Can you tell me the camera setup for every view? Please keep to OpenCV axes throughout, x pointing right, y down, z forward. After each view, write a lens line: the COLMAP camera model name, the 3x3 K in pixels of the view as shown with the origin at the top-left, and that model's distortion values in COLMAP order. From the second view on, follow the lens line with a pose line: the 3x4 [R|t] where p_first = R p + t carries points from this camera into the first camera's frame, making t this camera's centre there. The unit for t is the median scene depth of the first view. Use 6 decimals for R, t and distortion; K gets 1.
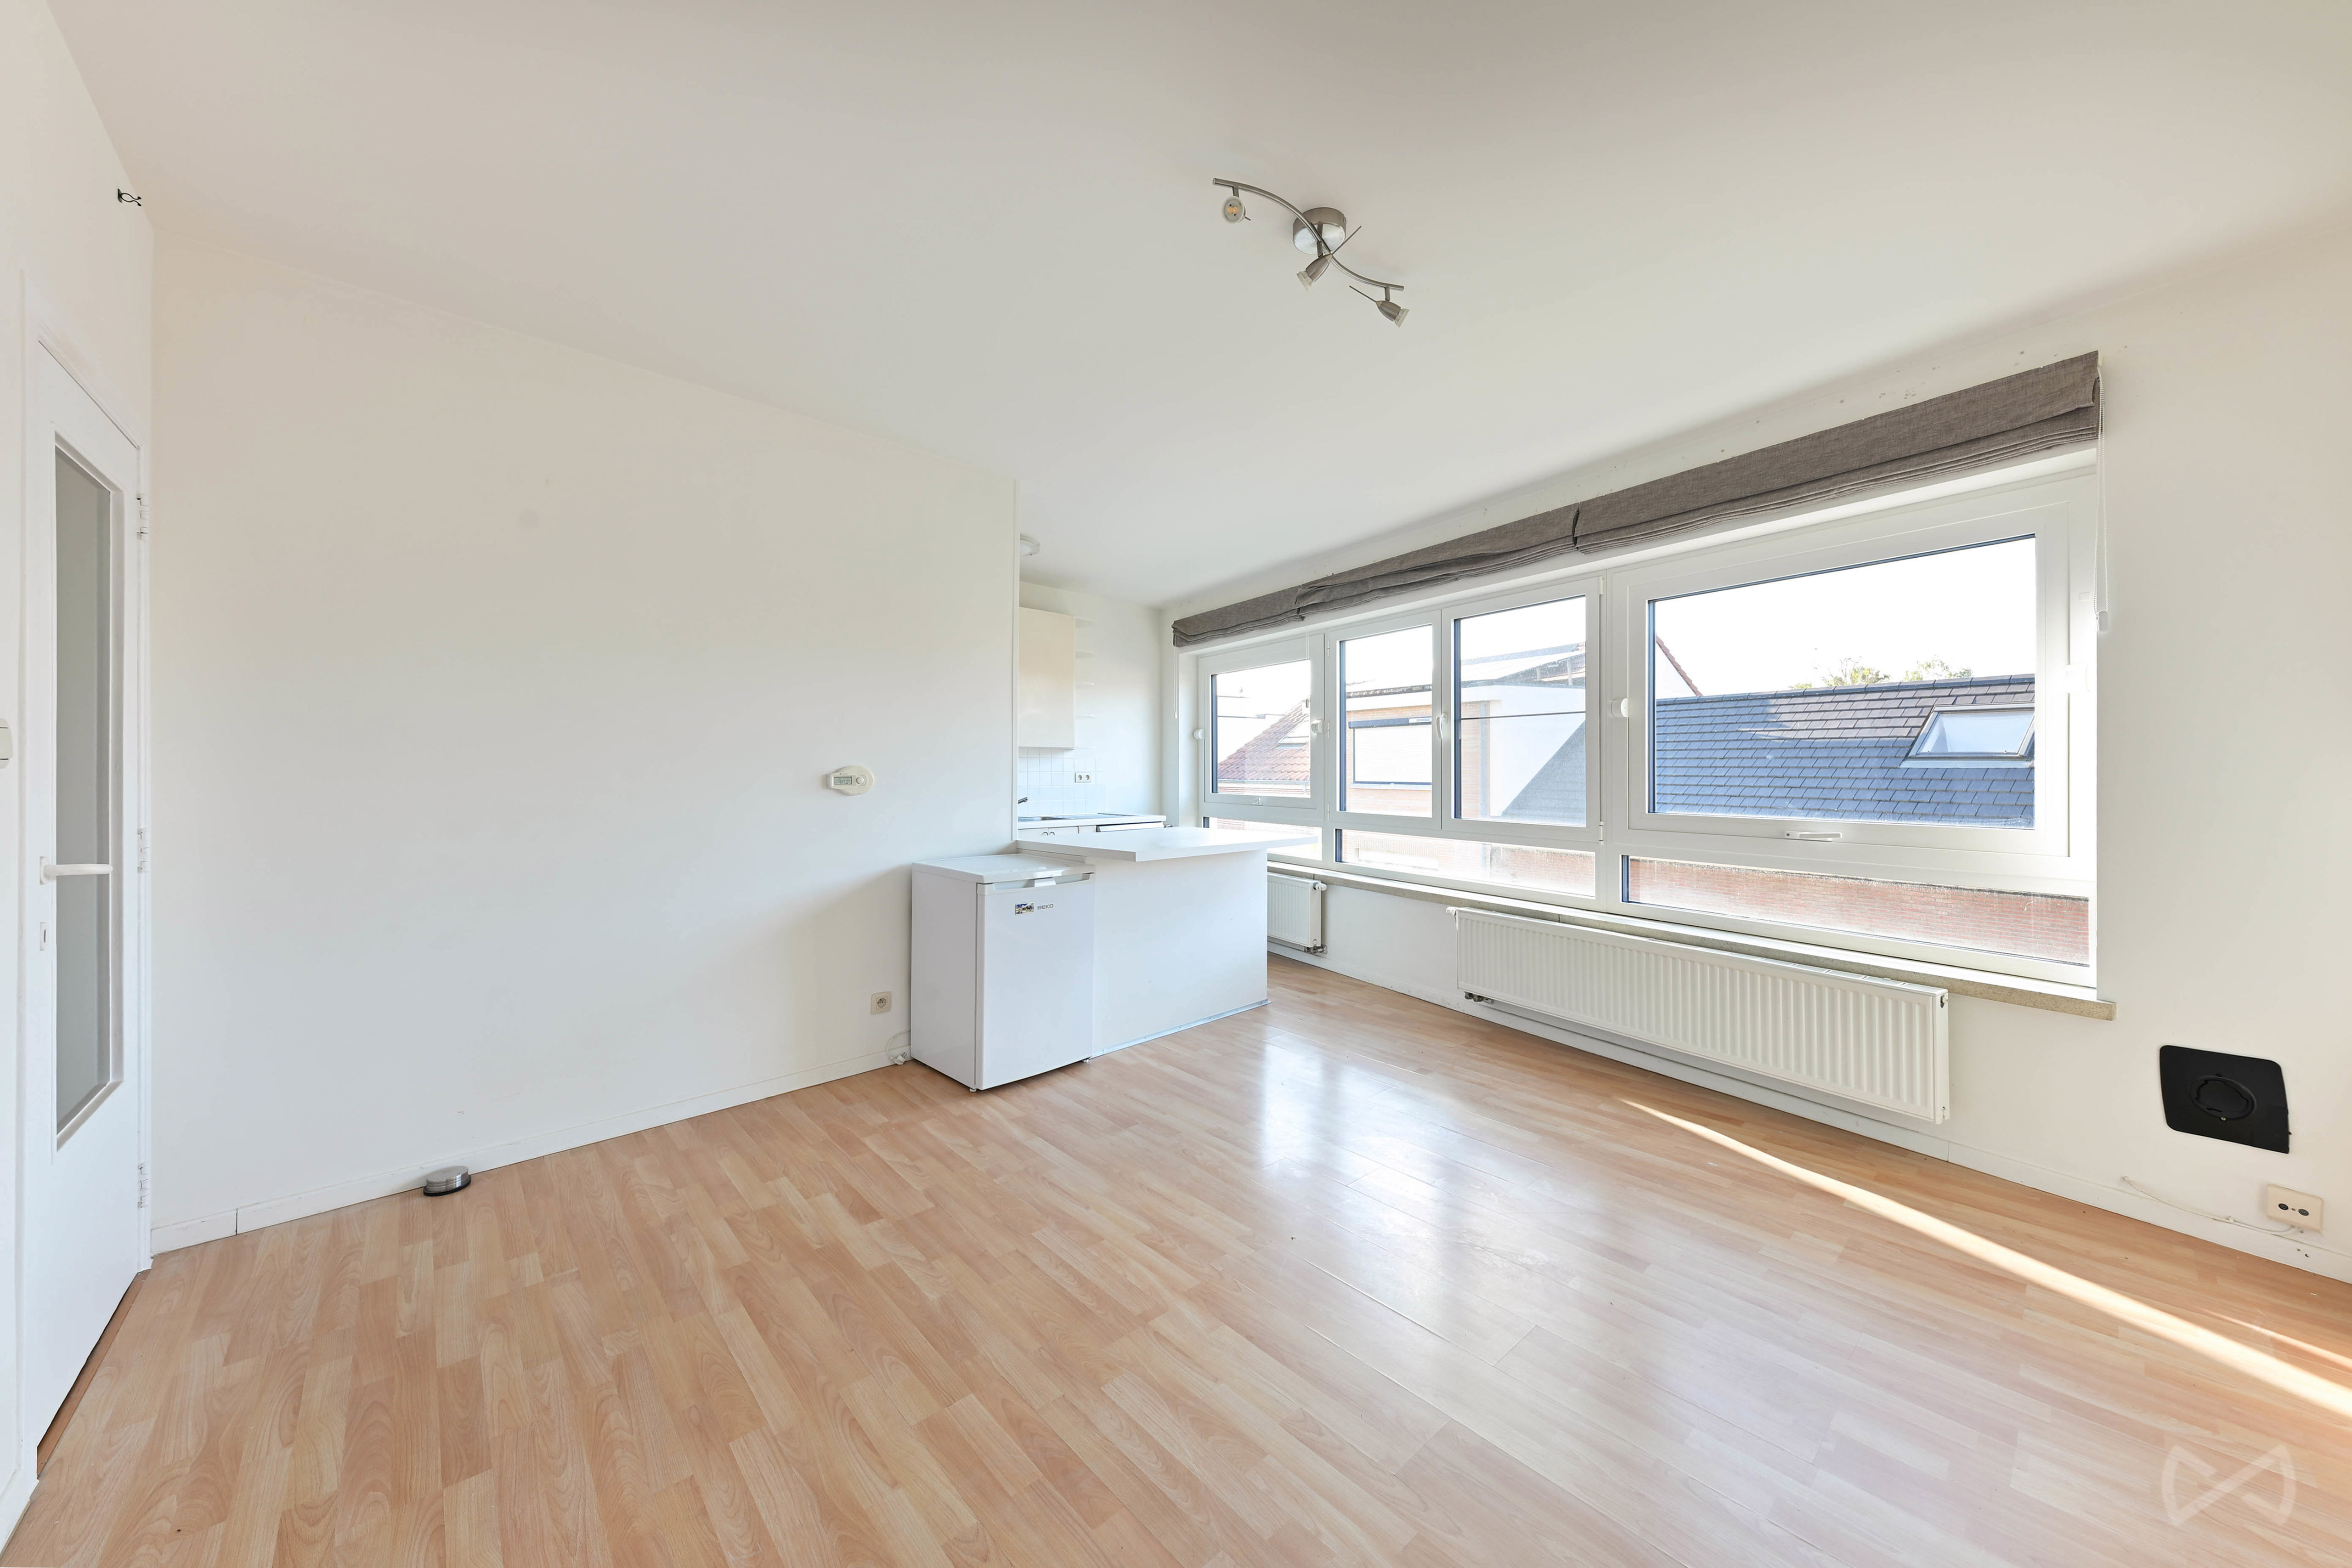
lens RADIAL K [[856.7, 0, 1176.0], [0, 856.7, 784.0], [0, 0, 1]] dist [-0.000059, 0.000020]
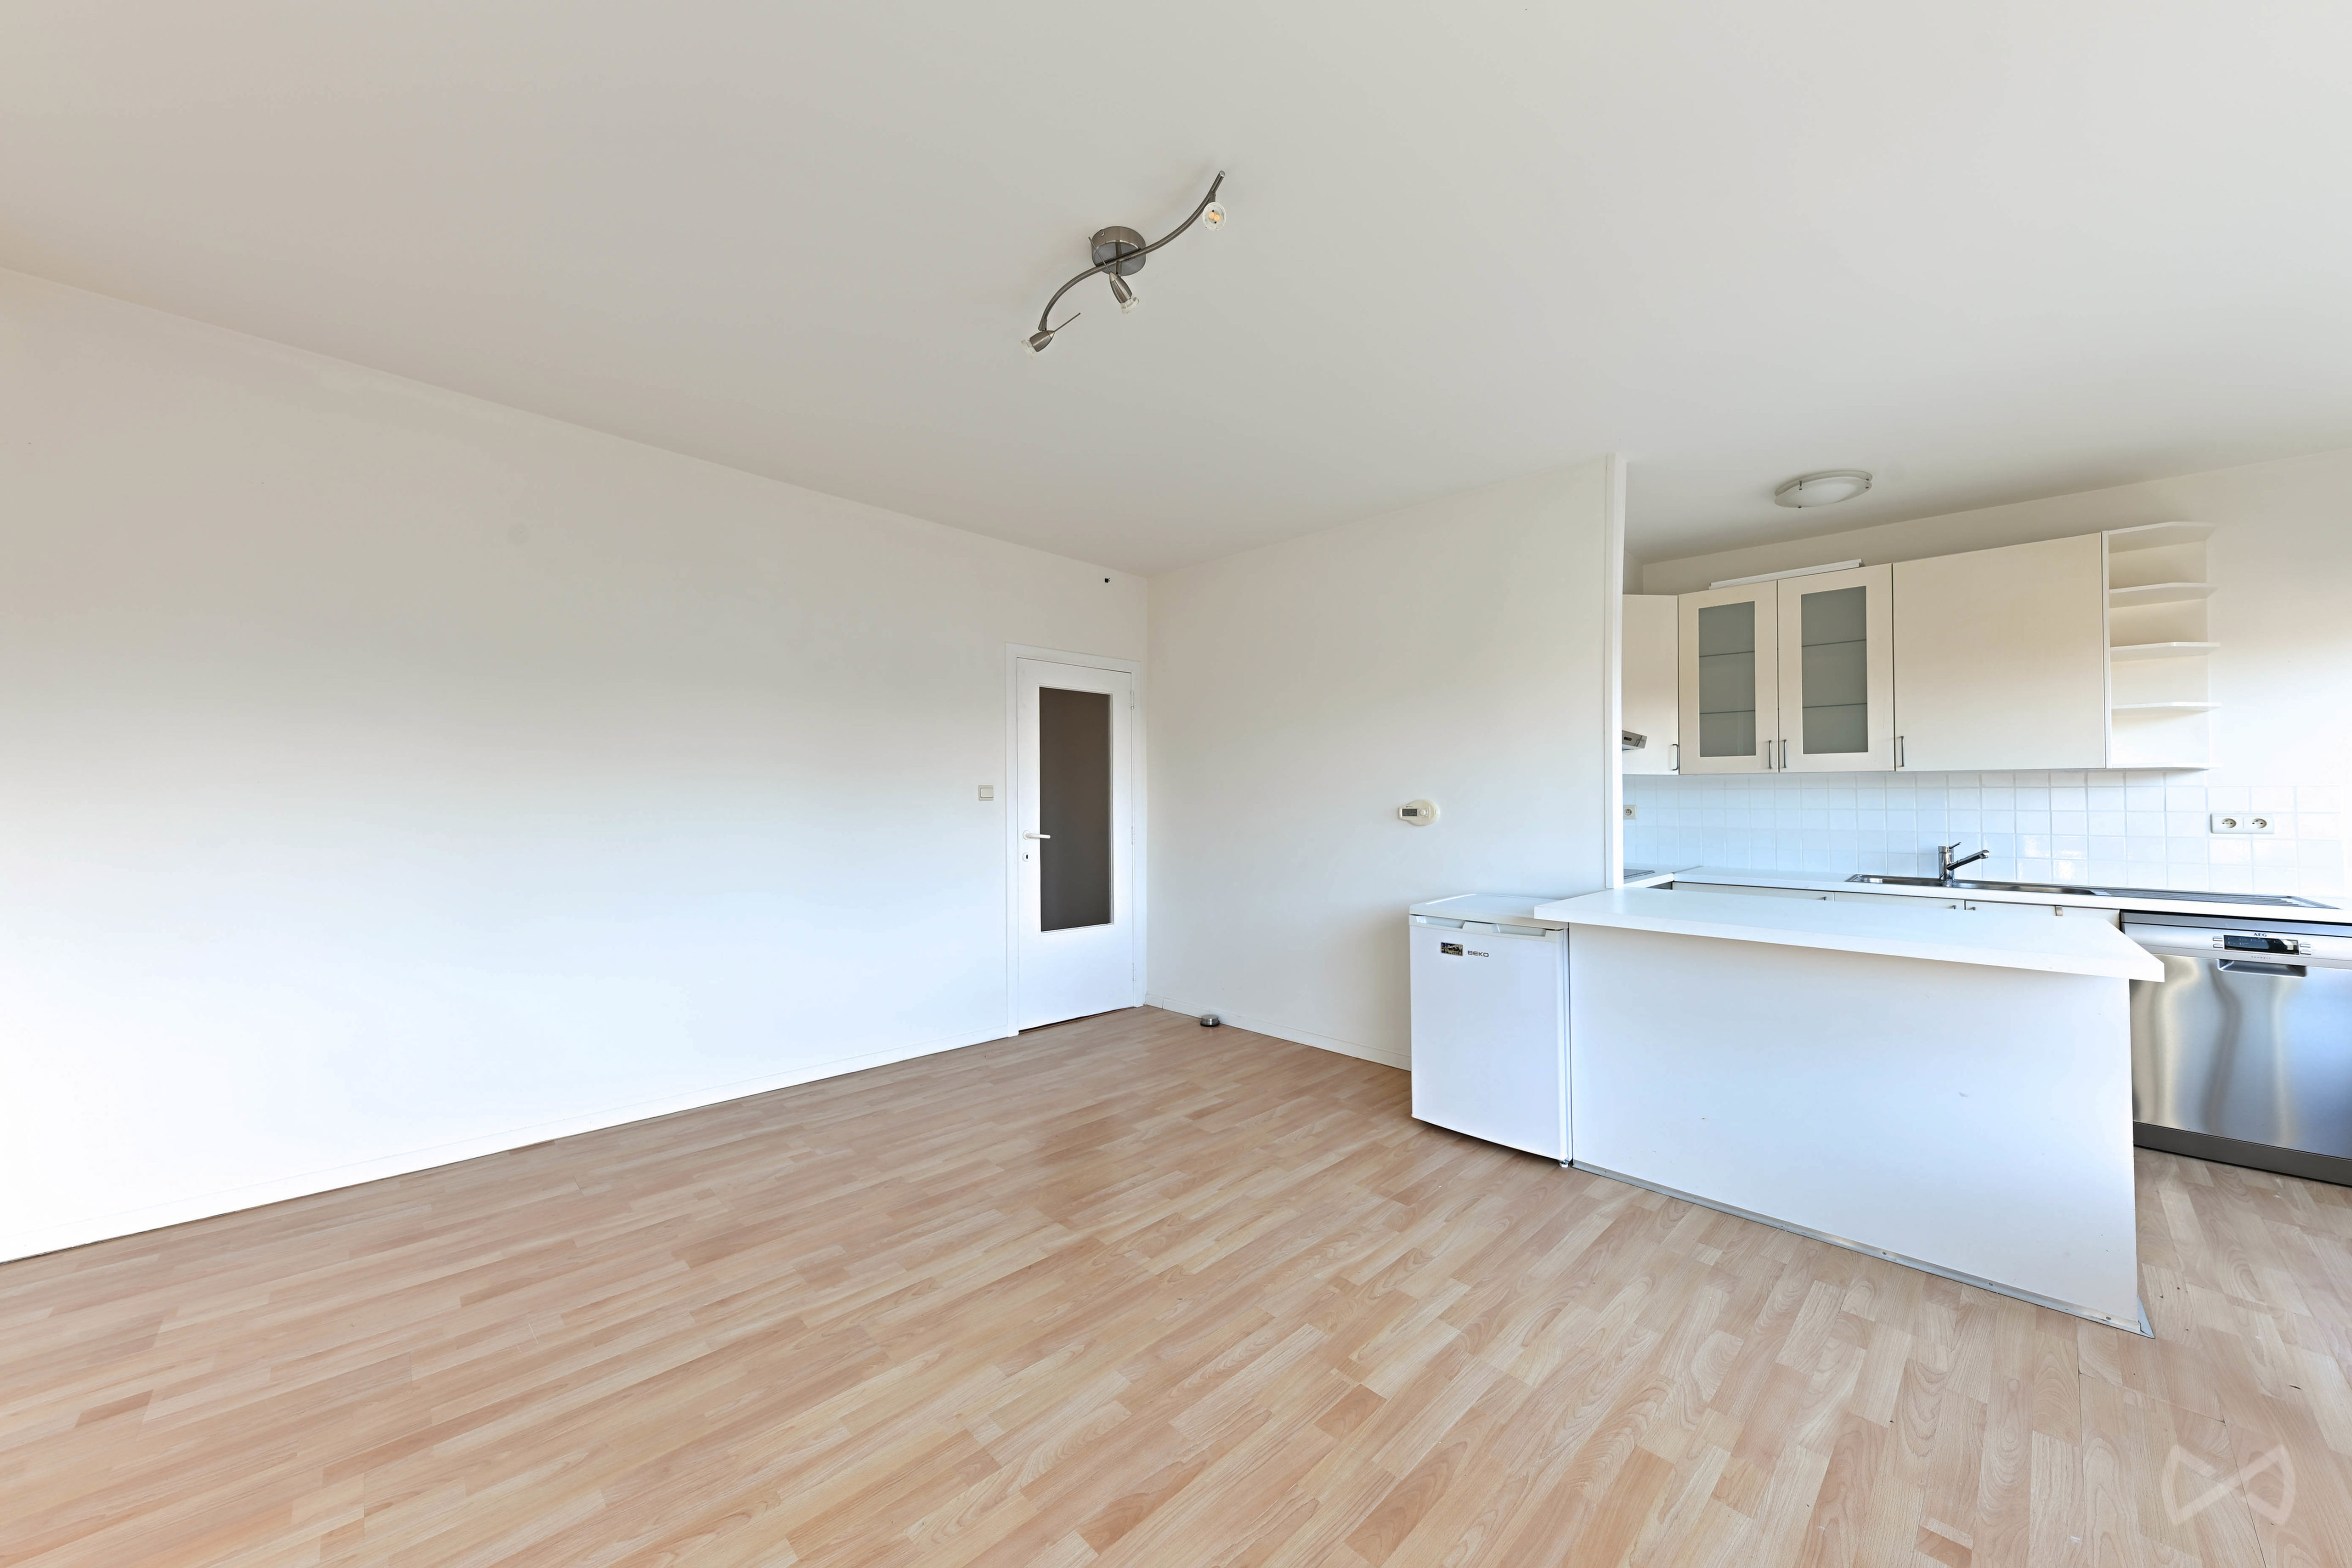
lens RADIAL K [[817.9, 0, 1176.0], [0, 817.9, 784.0], [0, 0, 1]] dist [0.033731, -0.000060]
pose [[0.030942, -0.018377, -0.999352, 0.918645], [-0.024027, 0.999528, -0.019124, -0.016932], [0.999232, 0.024603, 0.030485, 0.826945]]
